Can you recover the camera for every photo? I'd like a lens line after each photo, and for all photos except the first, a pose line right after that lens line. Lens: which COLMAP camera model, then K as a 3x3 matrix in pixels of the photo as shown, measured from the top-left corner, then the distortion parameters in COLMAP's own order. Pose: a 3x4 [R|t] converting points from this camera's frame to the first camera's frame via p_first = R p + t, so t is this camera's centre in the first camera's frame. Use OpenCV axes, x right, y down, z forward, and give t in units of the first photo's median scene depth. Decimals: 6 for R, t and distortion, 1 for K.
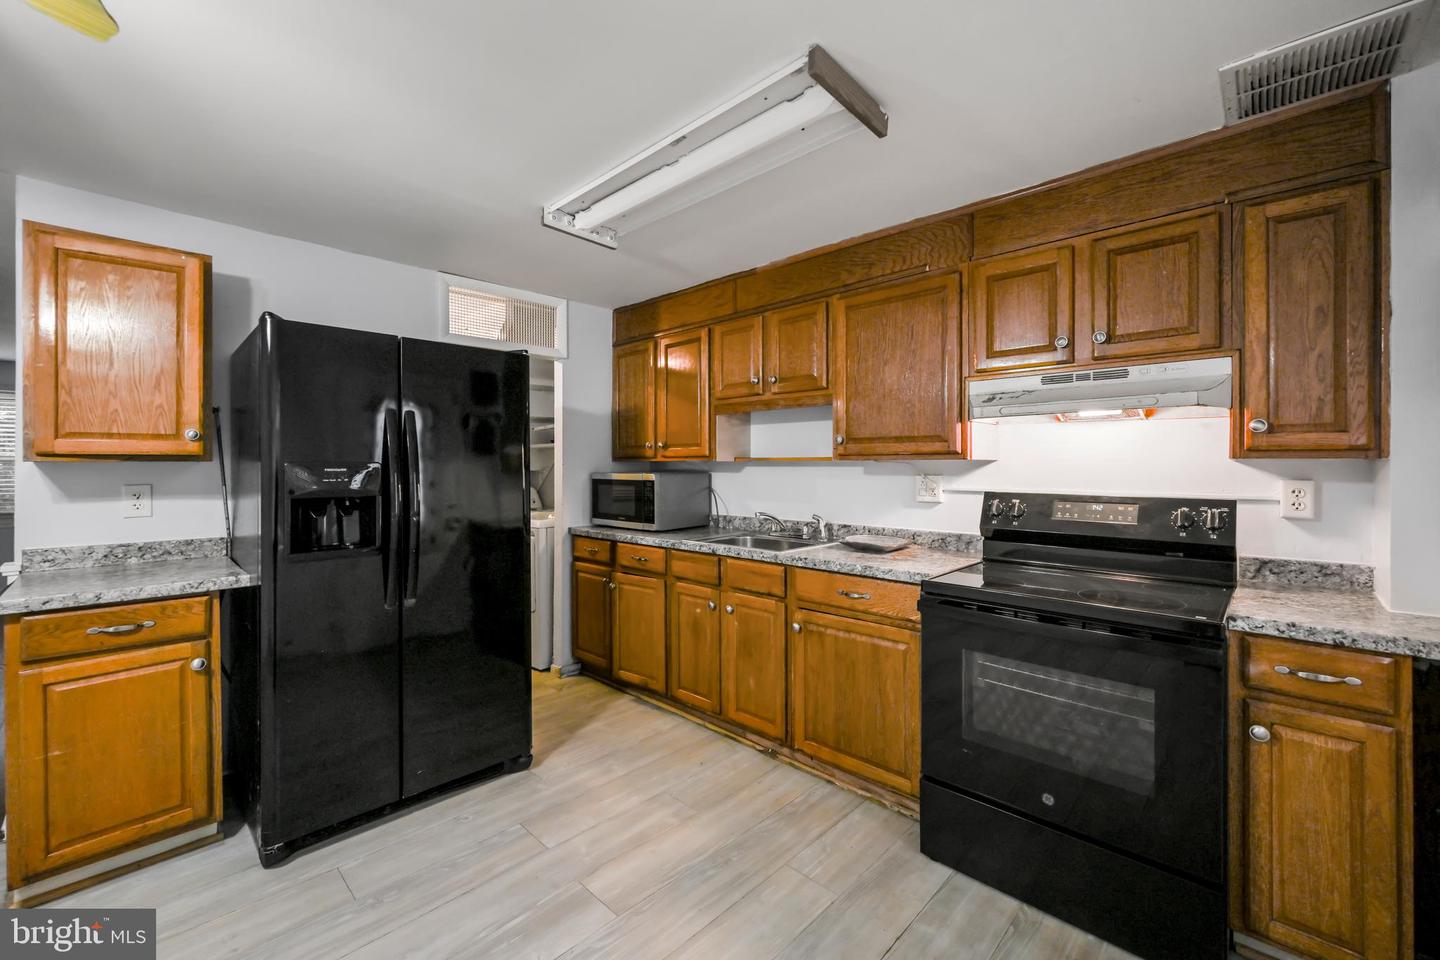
lens RADIAL K [[575.8, 0, 714.9], [0, 575.8, 468.4], [0, 0, 1]] dist [-0.000223, 0.000102]
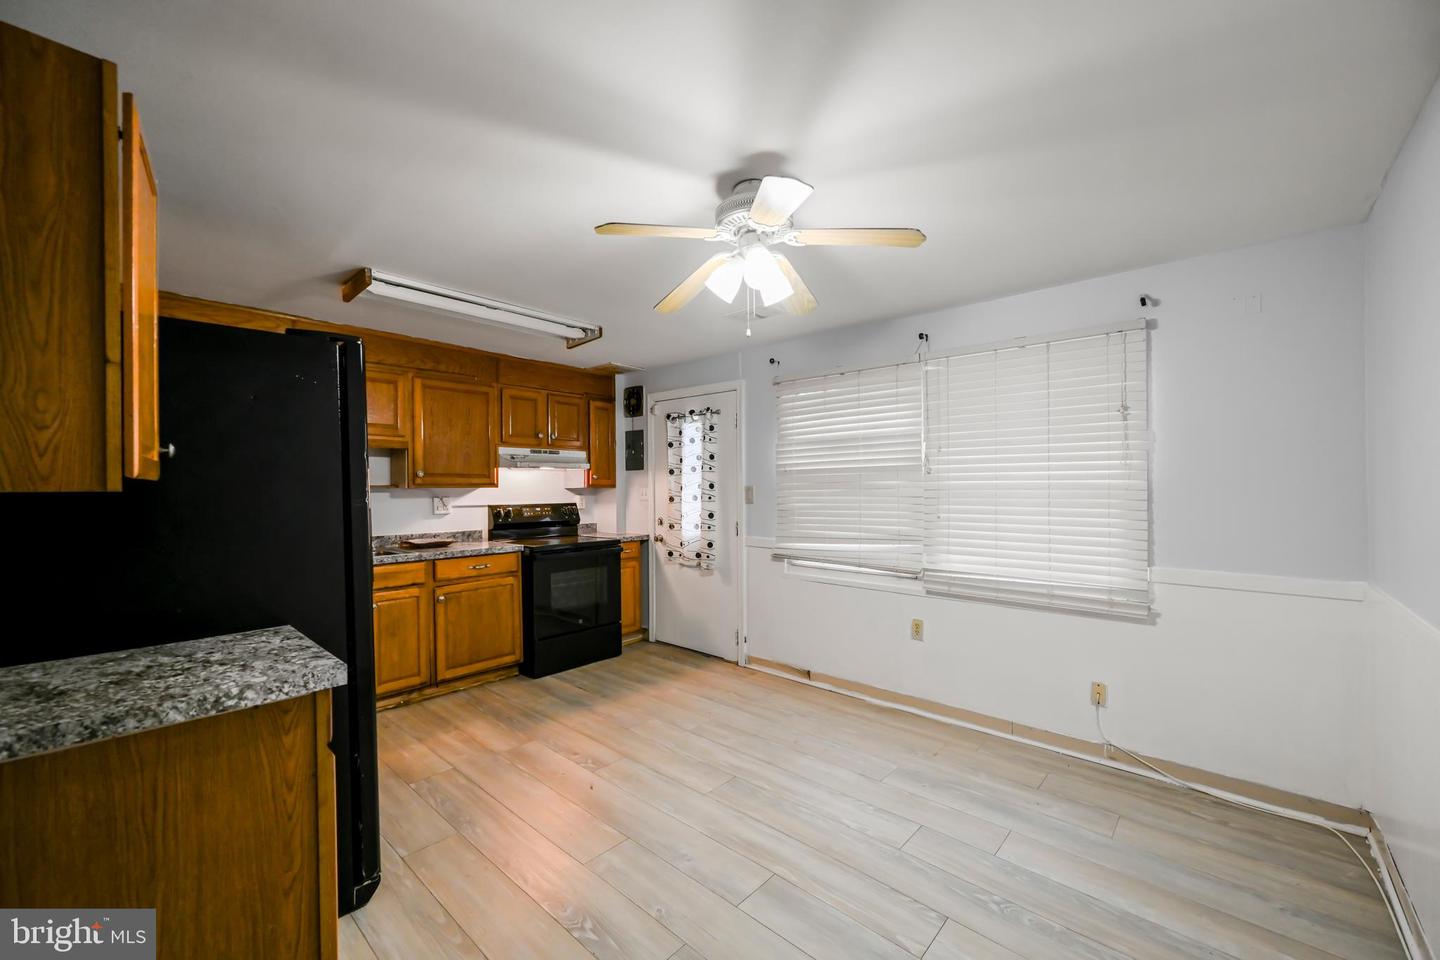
lens RADIAL K [[575.8, 0, 713.2], [0, 575.8, 483.6], [0, 0, 1]] dist [-0.000223, 0.000102]
pose [[-0.028778, 0.004237, 0.999577, -1.675791], [0.007155, 0.999966, -0.004033, -0.018575], [-0.999560, 0.007036, -0.028808, 0.401092]]
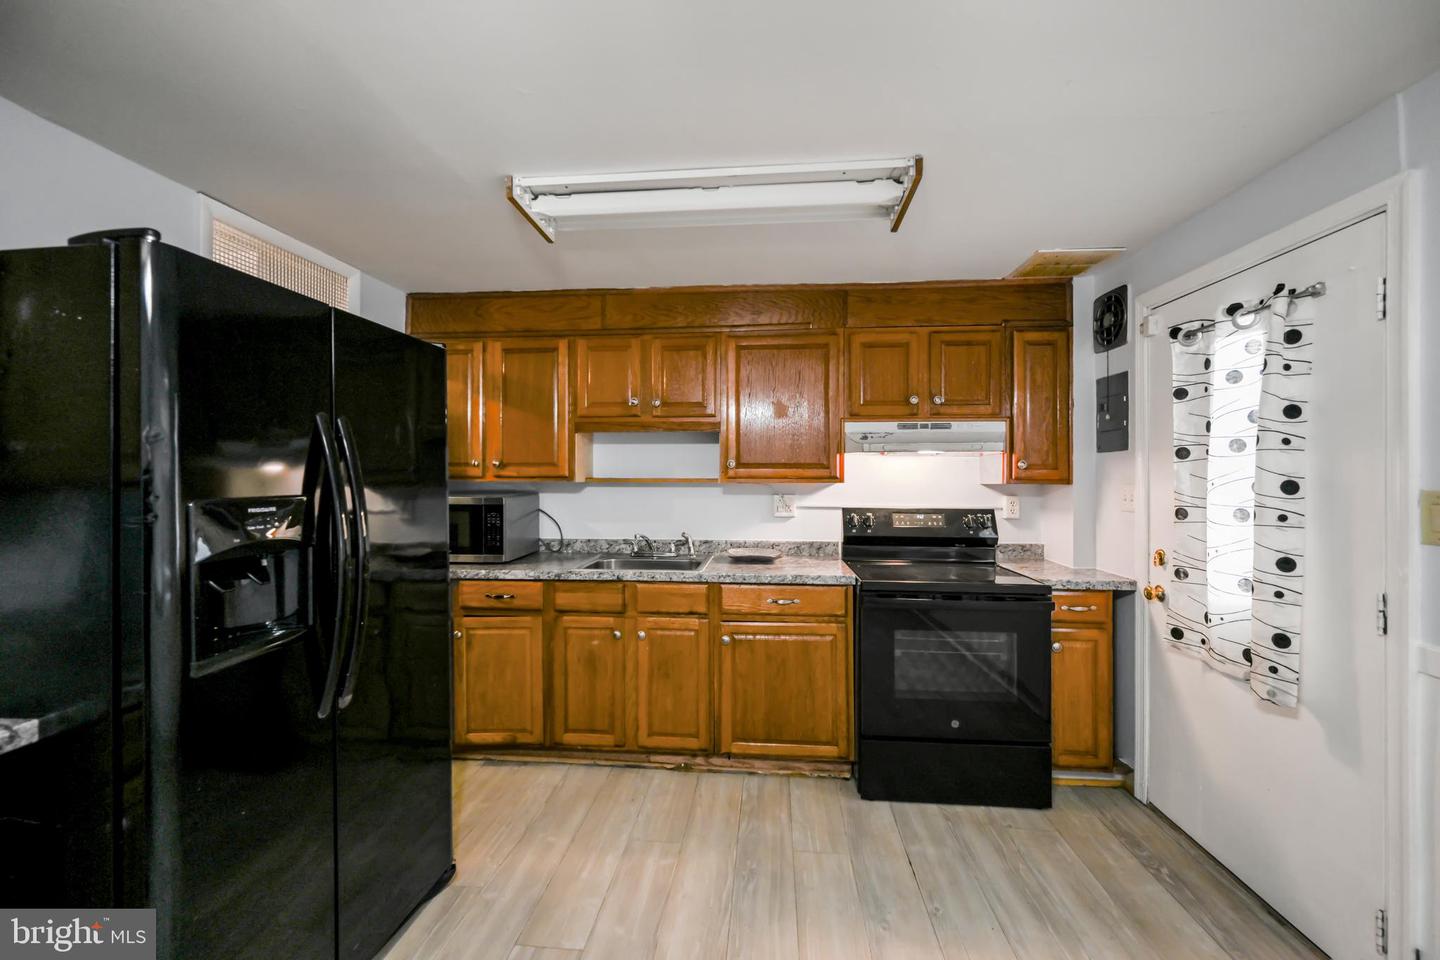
lens RADIAL K [[575.8, 0, 719.4], [0, 575.8, 473.1], [0, 0, 1]] dist [-0.000223, 0.000102]
pose [[0.778929, 0.003835, 0.627101, -0.652450], [-0.000452, 0.999984, -0.005553, -0.034063], [-0.627112, 0.004042, 0.778918, 0.208935]]
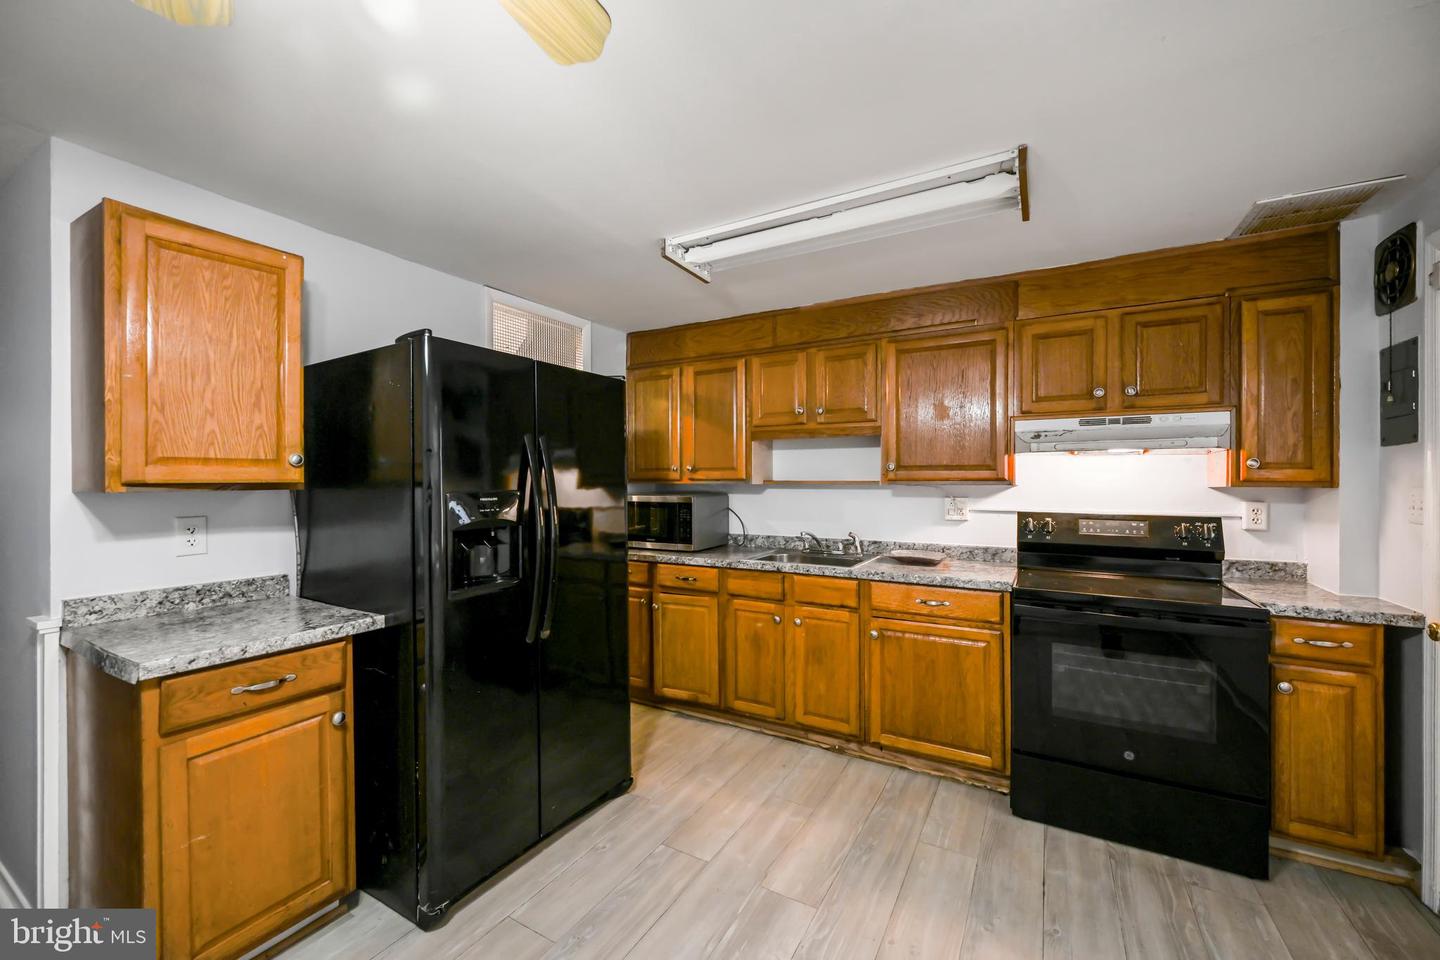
lens RADIAL K [[575.8, 0, 715.4], [0, 575.8, 481.2], [0, 0, 1]] dist [-0.000223, 0.000102]
pose [[0.970102, -0.000368, 0.242699, -0.518202], [0.000354, 1.000000, 0.000099, -0.027223], [-0.242699, -0.000010, 0.970102, -0.011810]]
